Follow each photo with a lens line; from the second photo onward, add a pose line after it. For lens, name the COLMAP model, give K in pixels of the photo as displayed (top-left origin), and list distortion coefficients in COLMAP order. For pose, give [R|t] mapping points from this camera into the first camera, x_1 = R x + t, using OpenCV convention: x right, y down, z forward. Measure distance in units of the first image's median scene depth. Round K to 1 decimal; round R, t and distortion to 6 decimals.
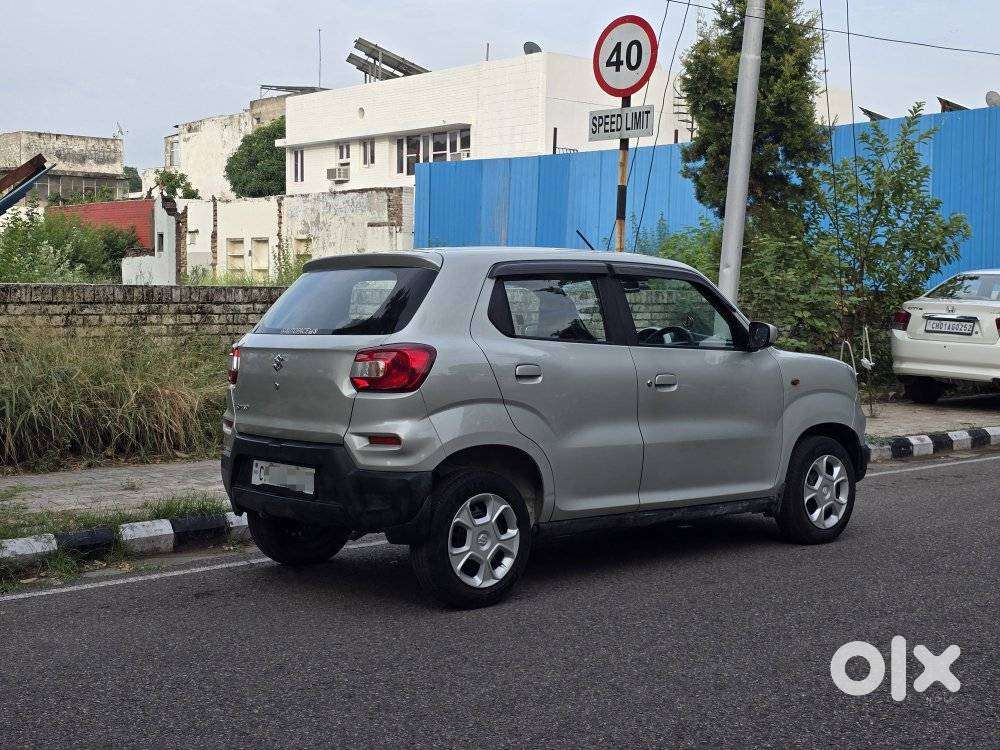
lens RADIAL K [[1349.6, 0, 500.0], [0, 1349.6, 375.0], [0, 0, 1]] dist [0.201681, -0.574606]
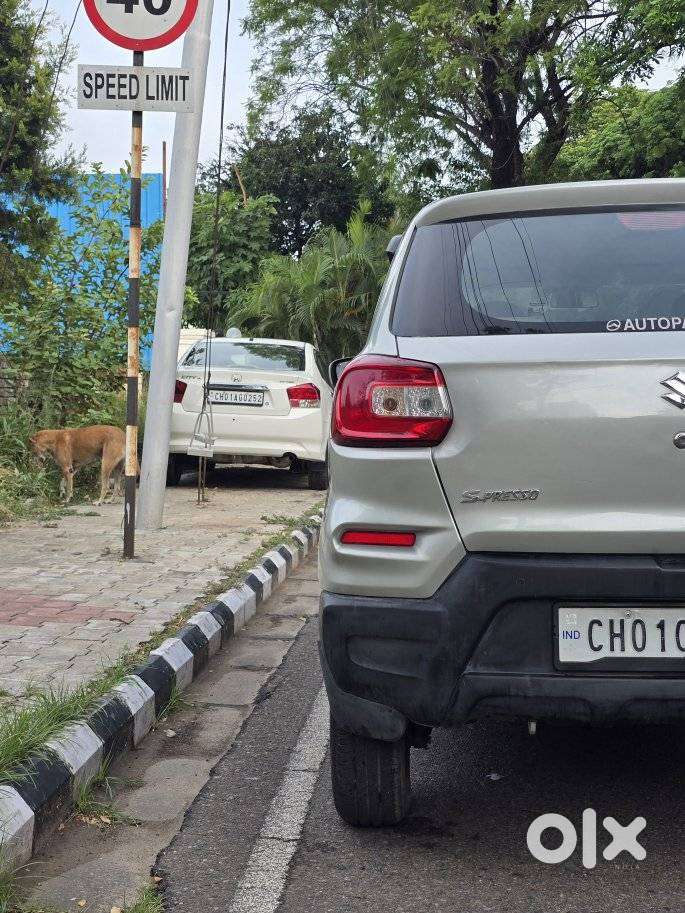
lens RADIAL K [[1339.9, 0, 356.6], [0, 1339.9, 454.6], [0, 0, 1]] dist [0.270662, -1.042677]
pose [[0.707412, -0.033157, 0.706024, -0.297438], [0.043452, 0.999050, 0.003381, 0.003540], [-0.705465, 0.028287, 0.708180, 0.394469]]
